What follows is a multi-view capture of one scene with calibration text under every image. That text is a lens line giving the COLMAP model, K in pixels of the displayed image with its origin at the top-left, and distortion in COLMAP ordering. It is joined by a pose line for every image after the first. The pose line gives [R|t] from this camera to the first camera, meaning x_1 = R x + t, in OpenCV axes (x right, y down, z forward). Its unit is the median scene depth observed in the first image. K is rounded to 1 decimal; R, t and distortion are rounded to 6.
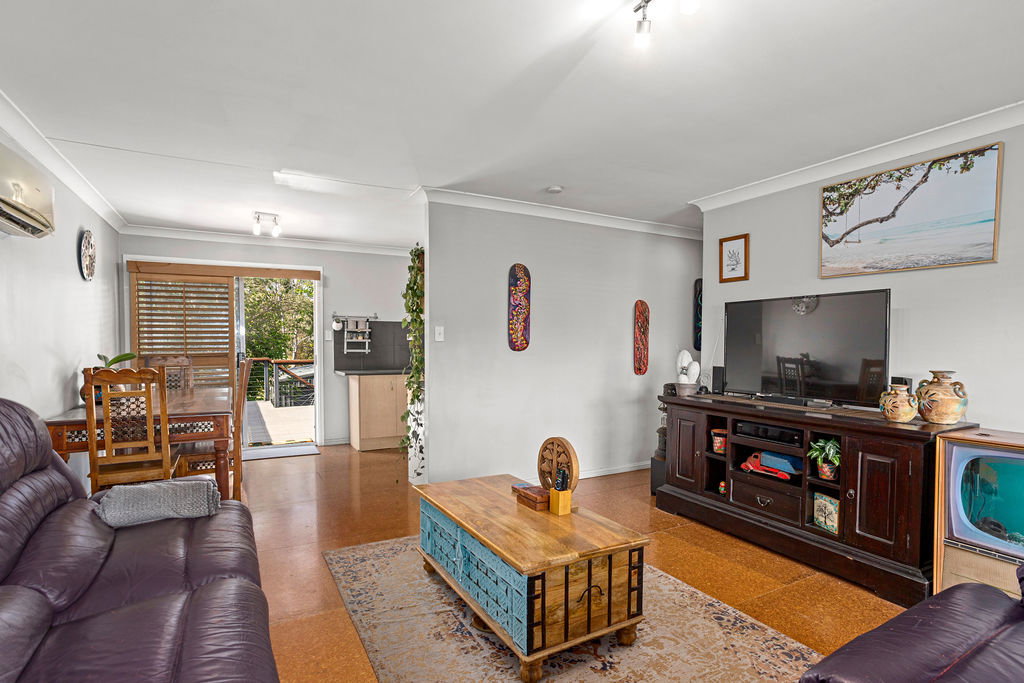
lens RADIAL K [[518.3, 0, 513.7], [0, 518.3, 357.1], [0, 0, 1]] dist [0.000333, 0.000485]
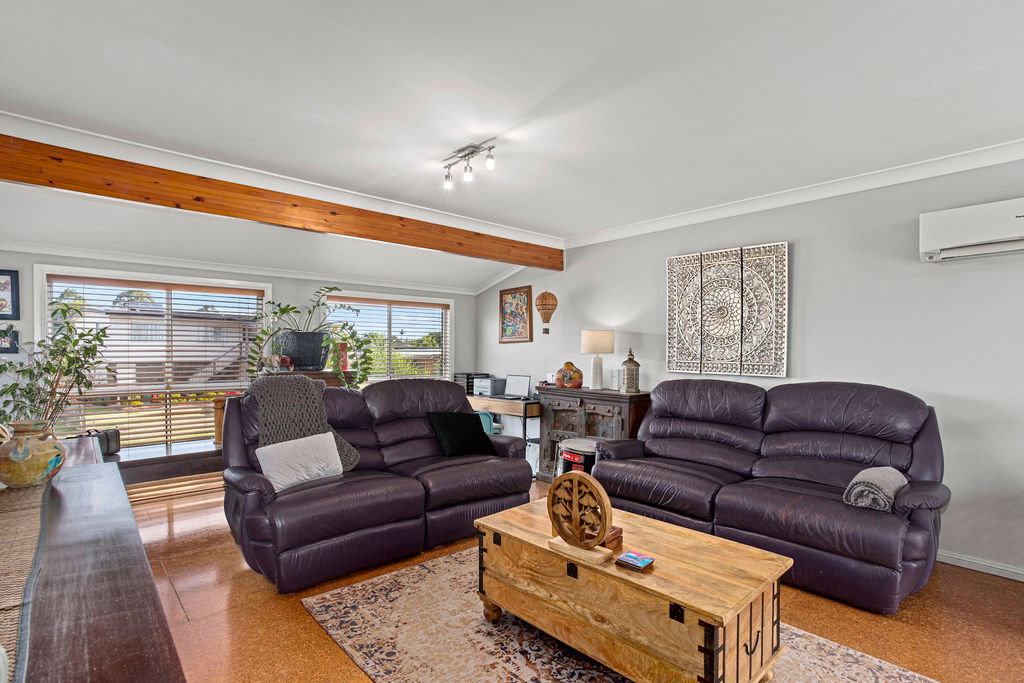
lens RADIAL K [[518.3, 0, 513.7], [0, 518.3, 357.1], [0, 0, 1]] dist [0.000333, 0.000485]
pose [[-0.973091, -0.003666, -0.230394, 0.318143], [-0.013399, 0.999082, 0.040695, -0.043527], [0.230033, 0.042687, -0.972246, 1.528151]]
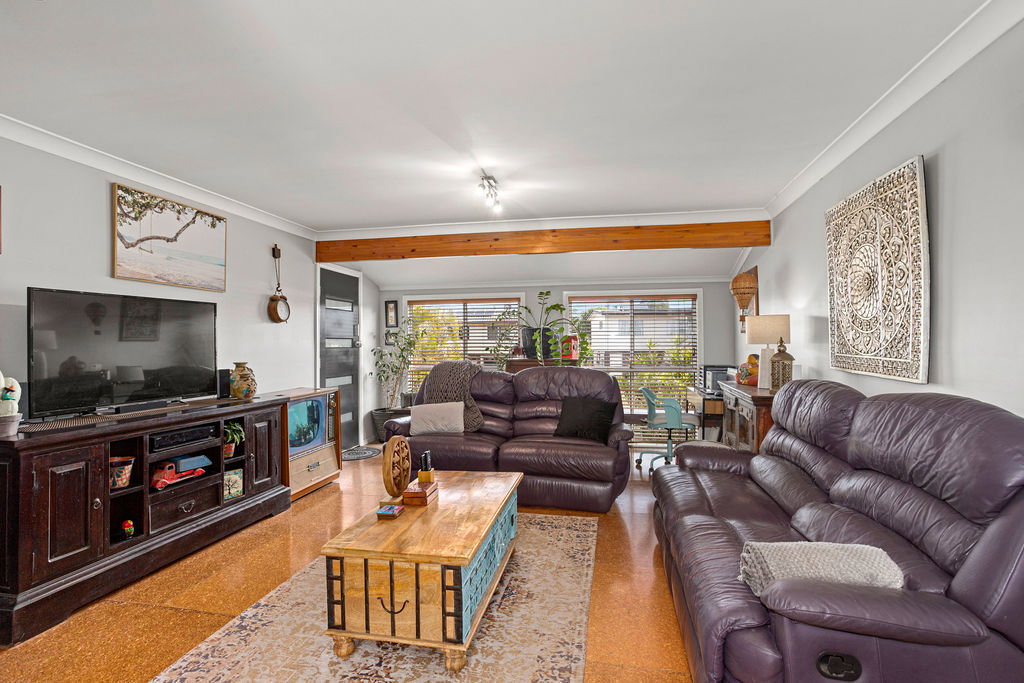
lens RADIAL K [[503.9, 0, 512.0], [0, 503.9, 341.5], [0, 0, 1]] dist [-0.001387, 0.000064]
pose [[-0.763447, 0.001505, 0.645869, -0.639459], [0.022999, 0.999426, 0.024857, -0.046052], [-0.645461, 0.033831, -0.763043, 1.412210]]
